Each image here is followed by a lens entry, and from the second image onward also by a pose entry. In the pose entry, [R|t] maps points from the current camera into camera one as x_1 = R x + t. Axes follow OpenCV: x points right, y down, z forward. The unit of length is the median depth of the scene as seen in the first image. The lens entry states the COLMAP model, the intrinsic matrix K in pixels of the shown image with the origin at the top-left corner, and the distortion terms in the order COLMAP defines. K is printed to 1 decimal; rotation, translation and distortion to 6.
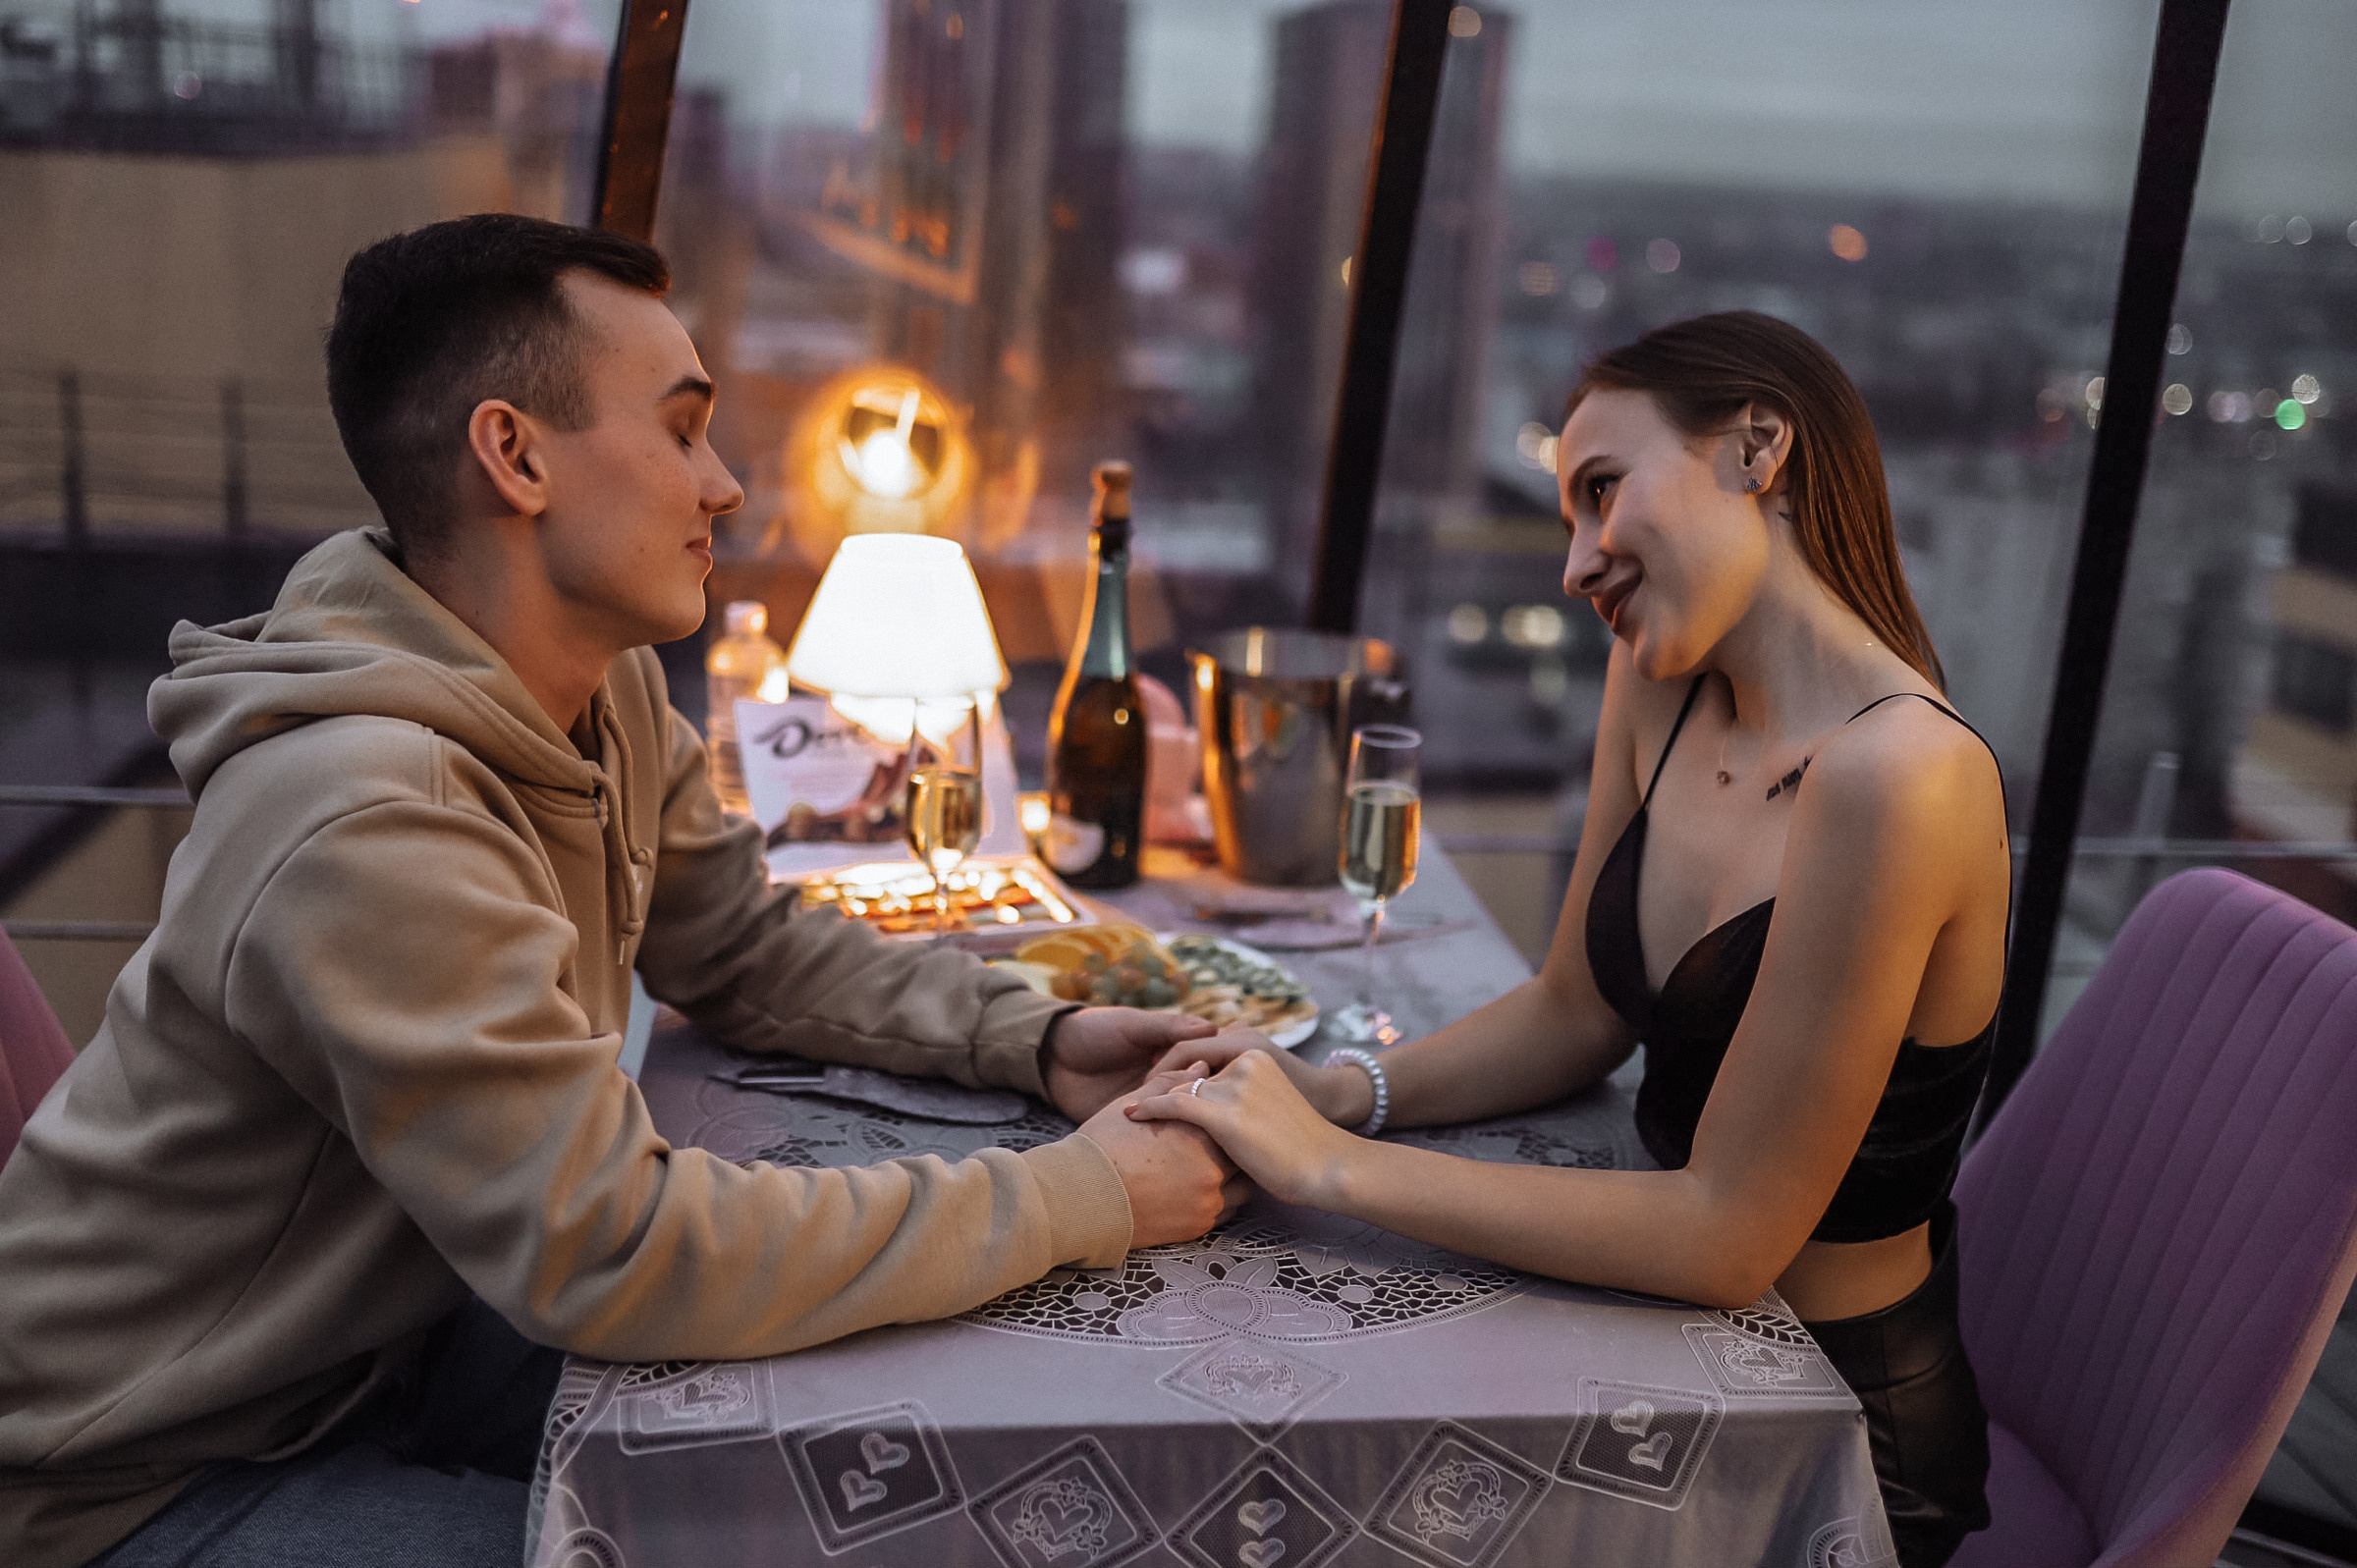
lens RADIAL K [[2294.4, 0, 1132.6], [0, 2294.4, 826.8], [0, 0, 1]] dist [-0.015567, -0.003493]
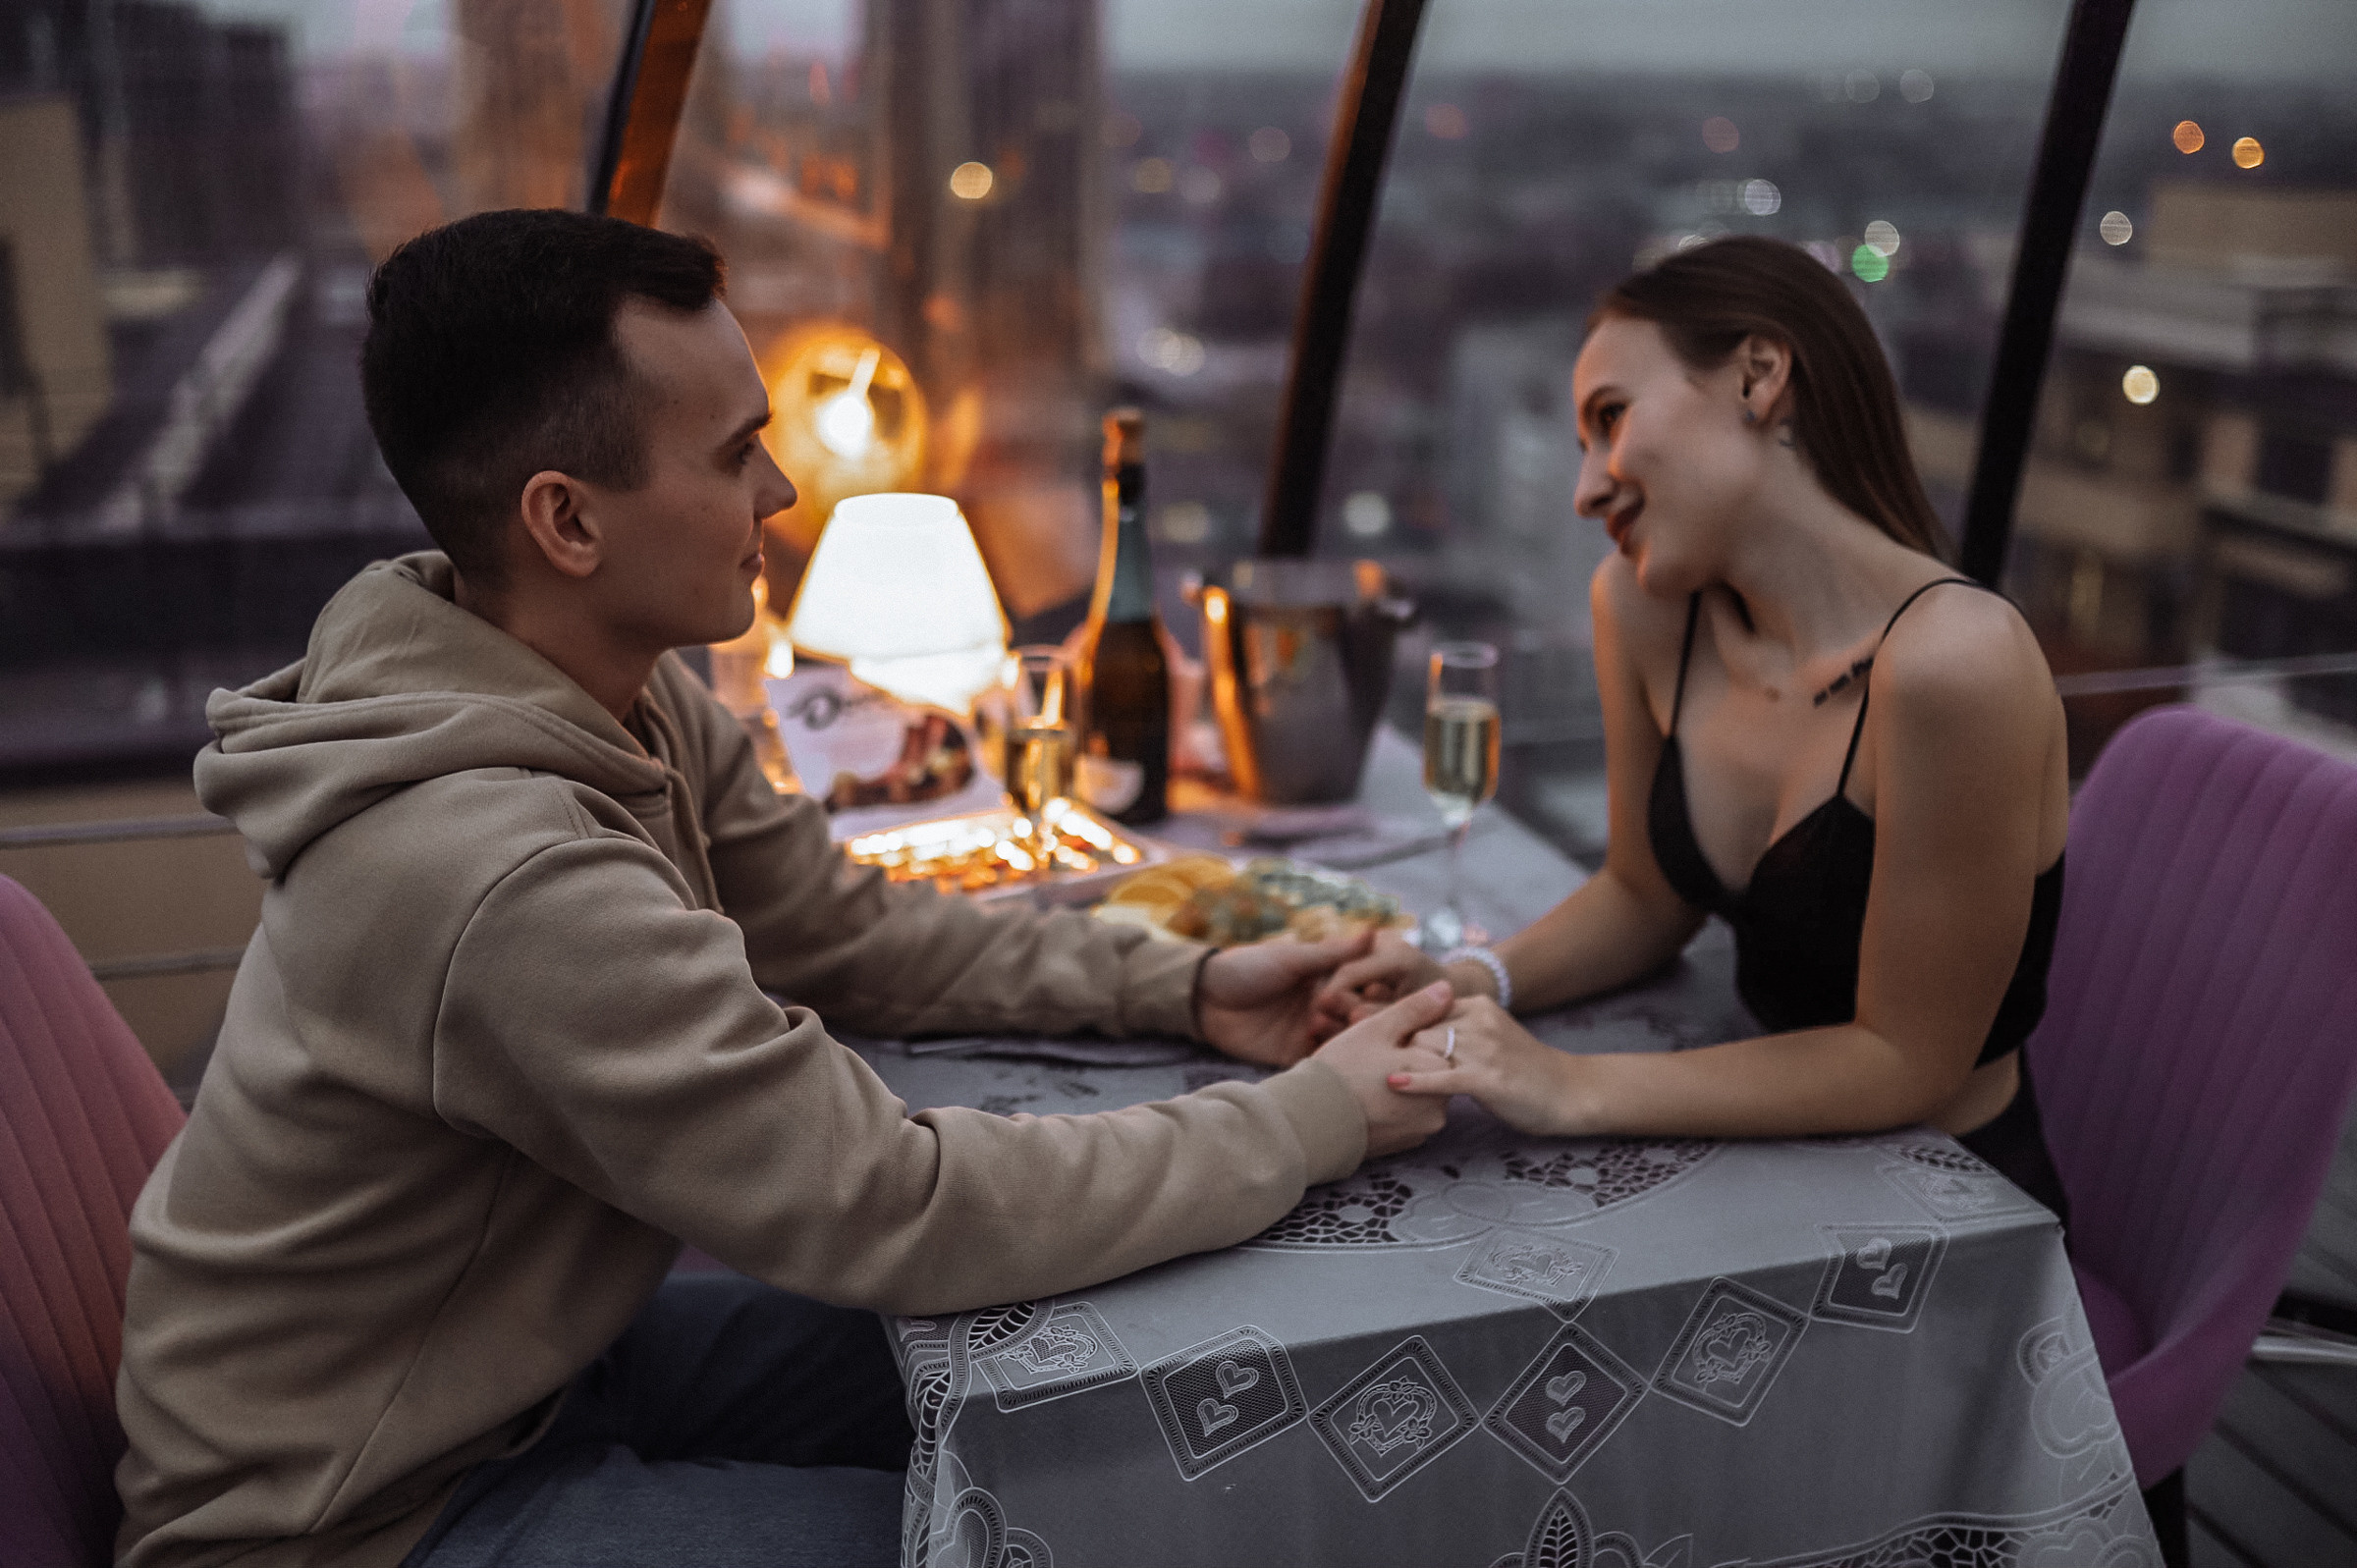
lens RADIAL K [[2299.3, 0, 1178.5], [0, 2299.3, 784.0], [0, 0, 1]] dist [-0.004487, 0.005938]
pose [[0.982071, -0.097563, 0.161298, -0.268207], [0.094280, 0.995155, 0.027903, -0.031433], [-0.163238, -0.012196, 0.986511, -0.041024]]
